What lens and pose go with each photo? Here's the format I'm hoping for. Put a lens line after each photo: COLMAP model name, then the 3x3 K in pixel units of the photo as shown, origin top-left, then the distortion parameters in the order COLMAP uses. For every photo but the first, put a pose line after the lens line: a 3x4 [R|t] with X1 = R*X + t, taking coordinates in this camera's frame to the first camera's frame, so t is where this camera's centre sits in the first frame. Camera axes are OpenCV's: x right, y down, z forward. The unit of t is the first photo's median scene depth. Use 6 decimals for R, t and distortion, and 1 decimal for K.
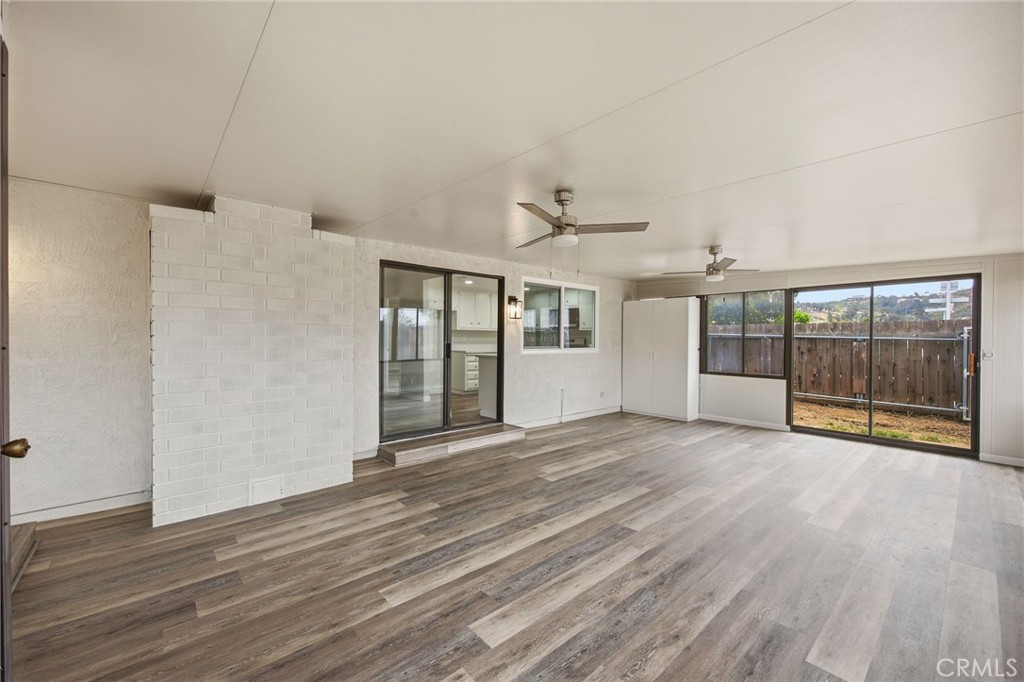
lens RADIAL K [[408.5, 0, 511.9], [0, 408.5, 339.2], [0, 0, 1]] dist [-0.000417, 0.000173]
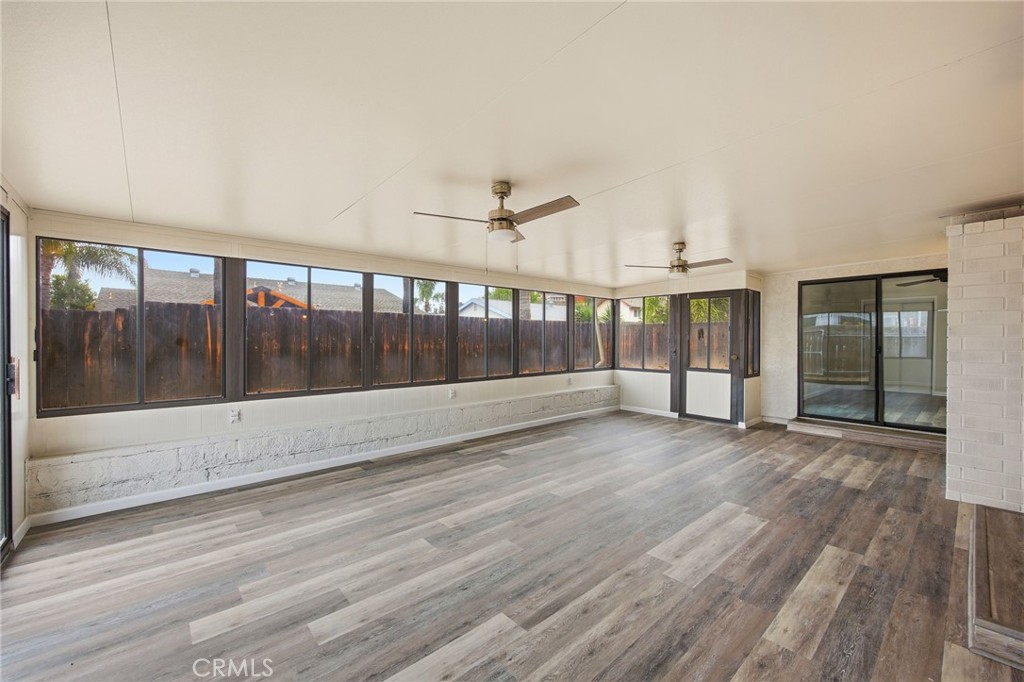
lens RADIAL K [[408.5, 0, 513.5], [0, 408.5, 341.4], [0, 0, 1]] dist [-0.000417, 0.000173]
pose [[-0.999950, -0.003717, -0.009255, 0.583947], [-0.003771, 0.999976, 0.005846, 0.003535], [0.009233, 0.005880, -0.999940, 1.947569]]
